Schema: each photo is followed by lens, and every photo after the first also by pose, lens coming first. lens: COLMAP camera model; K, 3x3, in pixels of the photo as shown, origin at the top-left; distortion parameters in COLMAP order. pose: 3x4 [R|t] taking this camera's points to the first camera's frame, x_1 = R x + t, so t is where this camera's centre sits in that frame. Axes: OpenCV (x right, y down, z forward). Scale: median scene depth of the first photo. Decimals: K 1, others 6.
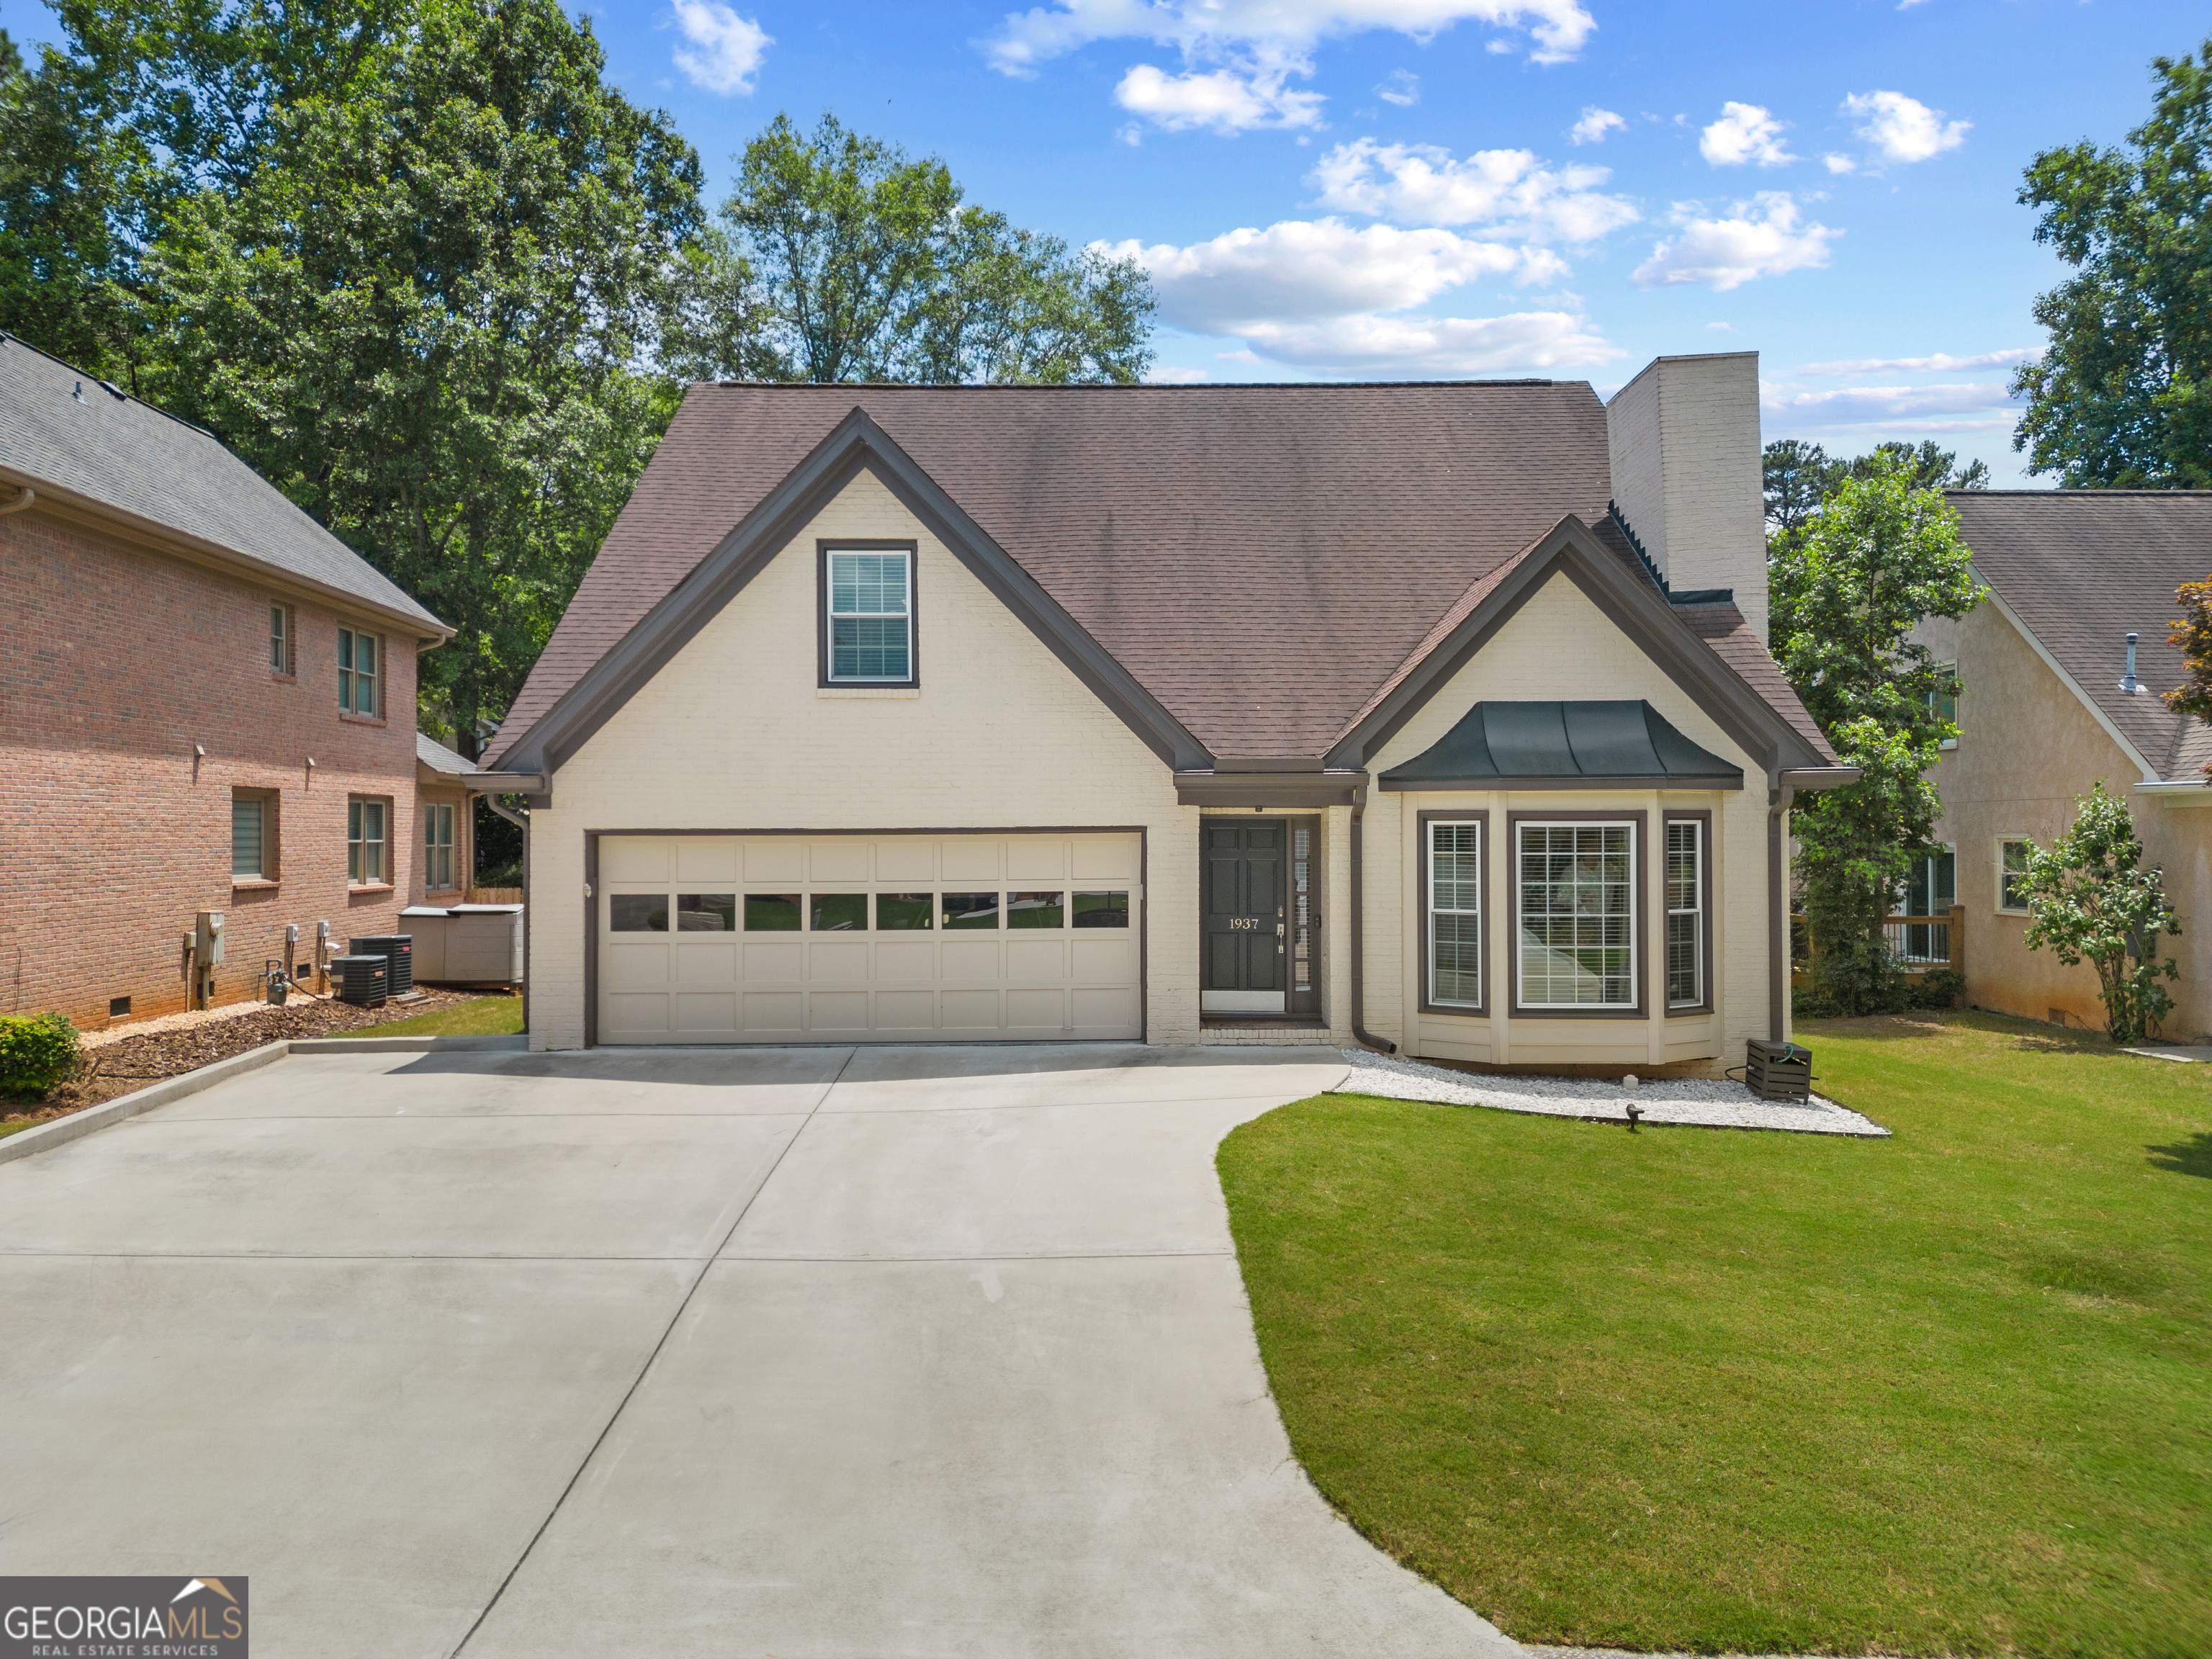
lens RADIAL K [[1546.2, 0, 1106.0], [0, 1546.2, 829.5], [0, 0, 1]] dist [-0.005031, -0.001144]
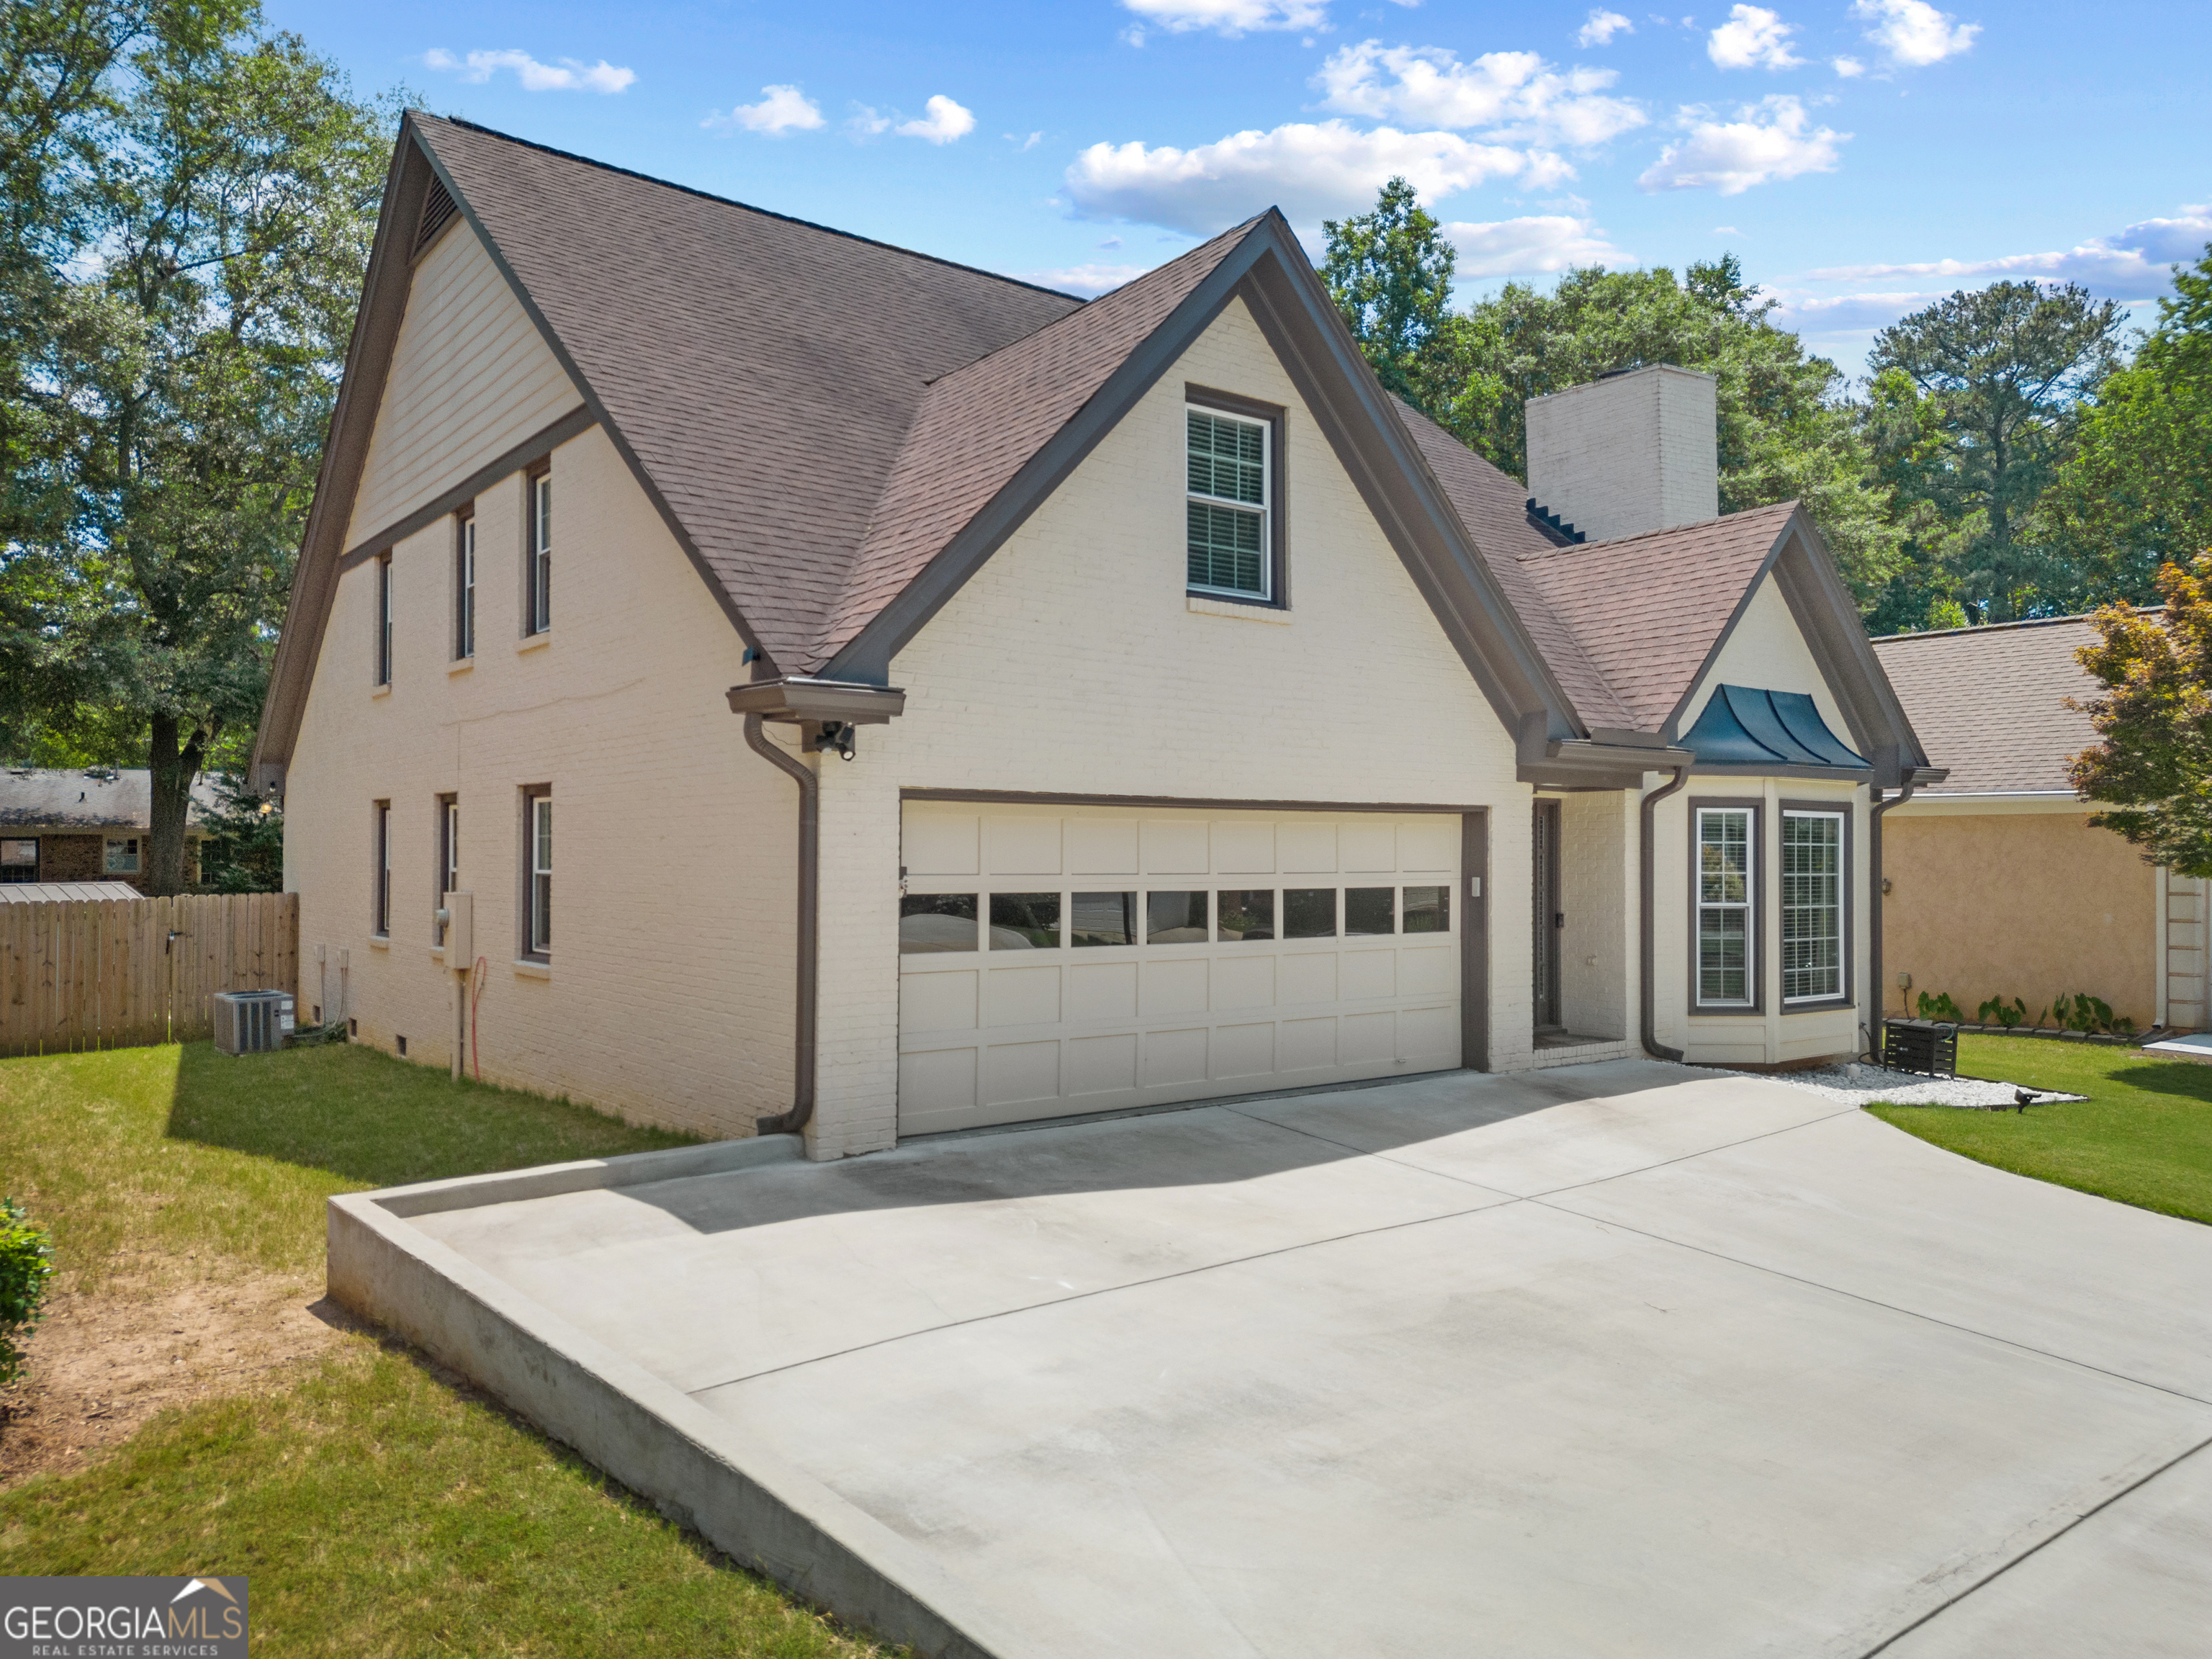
lens RADIAL K [[1593.7, 0, 1106.0], [0, 1593.7, 829.5], [0, 0, 1]] dist [0.006072, 0.001375]
pose [[0.793017, 0.017196, 0.608957, -0.651433], [-0.009180, 0.999825, -0.016279, 0.026001], [-0.609130, 0.007319, 0.793036, 0.453445]]
